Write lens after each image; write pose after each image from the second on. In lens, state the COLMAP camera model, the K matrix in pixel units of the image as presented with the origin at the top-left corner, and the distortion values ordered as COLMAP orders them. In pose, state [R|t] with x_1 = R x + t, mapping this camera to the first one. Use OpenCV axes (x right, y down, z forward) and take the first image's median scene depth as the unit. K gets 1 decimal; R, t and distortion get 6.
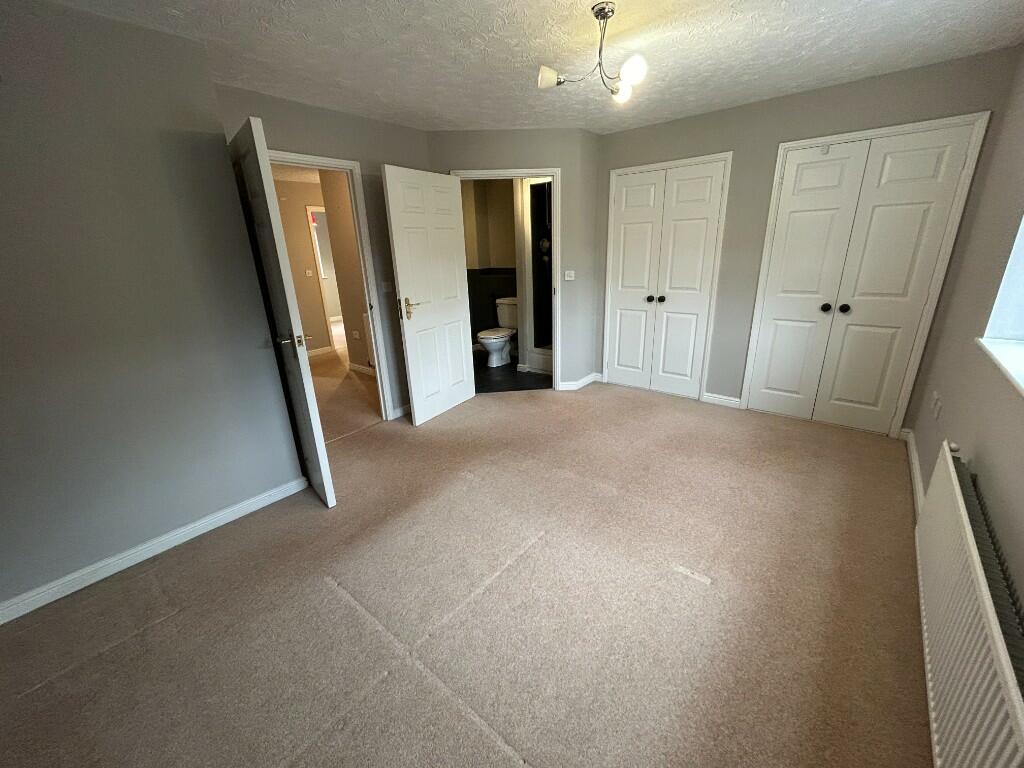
lens RADIAL K [[409.4, 0, 513.5], [0, 409.4, 384.4], [0, 0, 1]] dist [-0.003194, 0.000016]
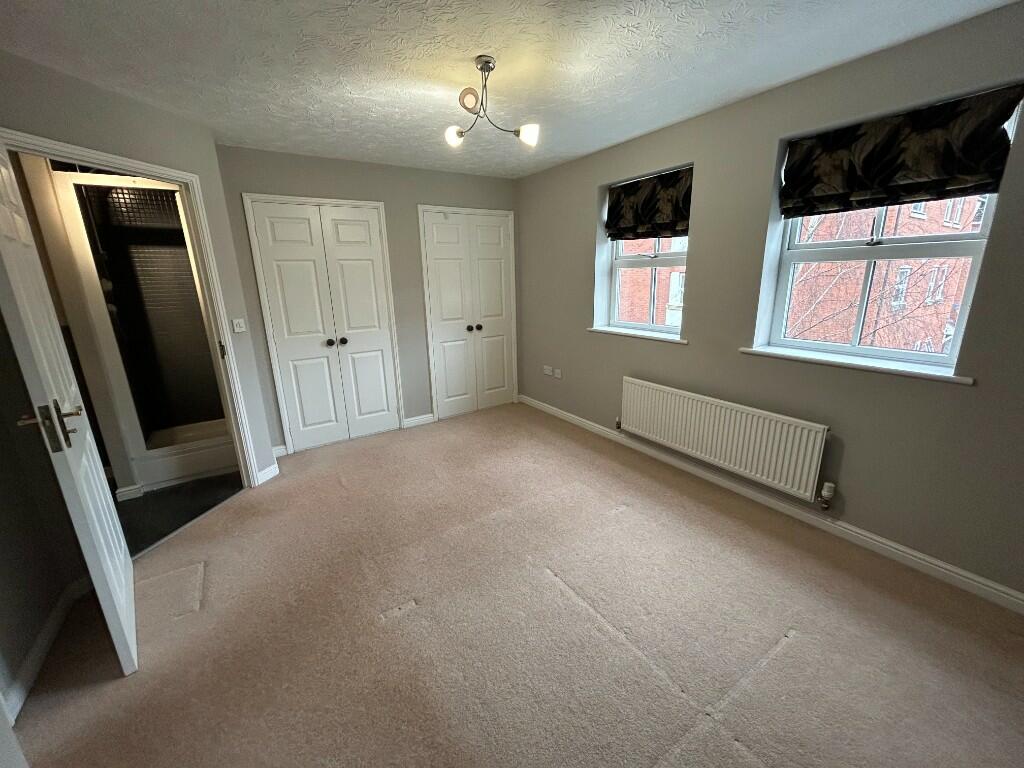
lens RADIAL K [[409.4, 0, 509.6], [0, 409.4, 385.4], [0, 0, 1]] dist [-0.003194, 0.000016]
pose [[0.295159, -0.218764, 0.930066, -0.442471], [0.320577, 0.939681, 0.119289, -0.107974], [-0.900062, 0.262948, 0.347486, 0.377265]]
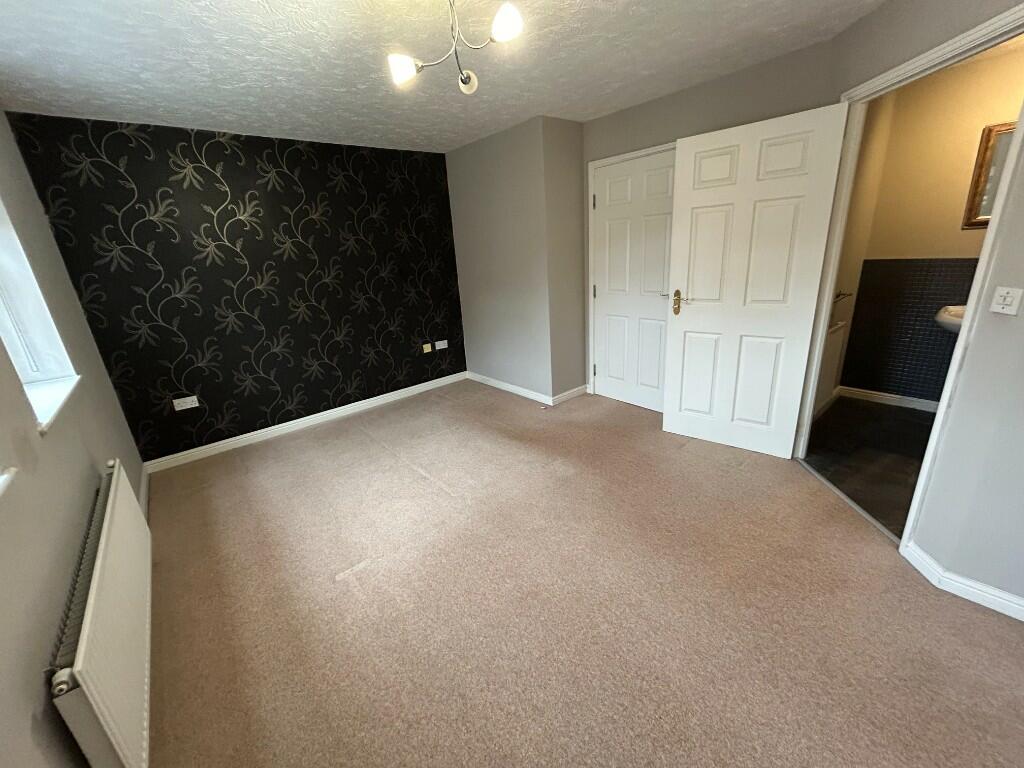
lens RADIAL K [[409.4, 0, 512.8], [0, 409.4, 385.1], [0, 0, 1]] dist [-0.003194, 0.000016]
pose [[-0.164212, 0.355280, -0.920223, 0.620909], [-0.246304, 0.888570, 0.387012, -0.255987], [0.955180, 0.290206, -0.058407, 0.691636]]
